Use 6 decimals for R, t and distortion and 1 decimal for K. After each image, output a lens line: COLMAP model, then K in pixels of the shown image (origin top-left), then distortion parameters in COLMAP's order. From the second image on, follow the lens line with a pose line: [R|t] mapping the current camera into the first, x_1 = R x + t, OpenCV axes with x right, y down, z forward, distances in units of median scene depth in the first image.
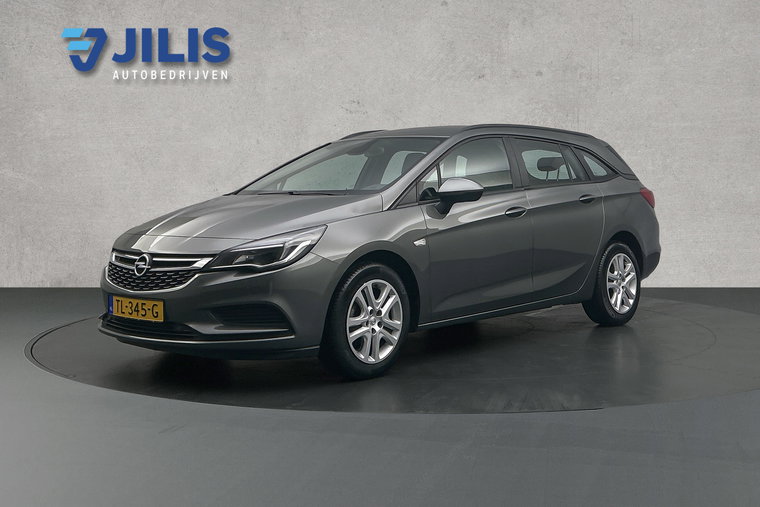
lens RADIAL K [[594.8, 0, 379.7], [0, 594.8, 252.6], [0, 0, 1]] dist [0.002480, -0.002100]
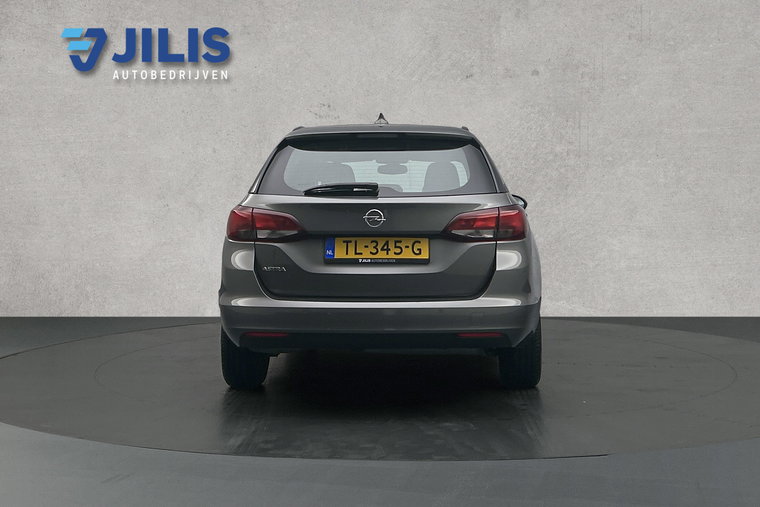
lens RADIAL K [[594.8, 0, 379.9], [0, 594.8, 253.4], [0, 0, 1]] dist [0.002480, -0.002100]
pose [[1.000000, 0.000393, -0.000216, 0.039399], [-0.000393, 0.999998, 0.002077, -0.036712], [0.000217, -0.002077, 0.999998, 0.123435]]
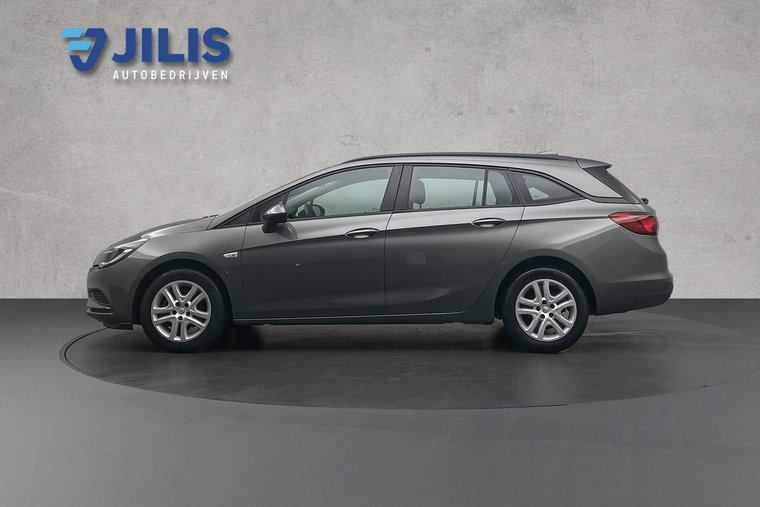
lens RADIAL K [[594.8, 0, 378.7], [0, 594.8, 254.4], [0, 0, 1]] dist [0.002480, -0.002100]
pose [[1.000000, -0.000057, -0.000421, 0.015407], [0.000058, 0.999997, 0.002641, -0.029151], [0.000420, -0.002641, 0.999996, -0.139282]]
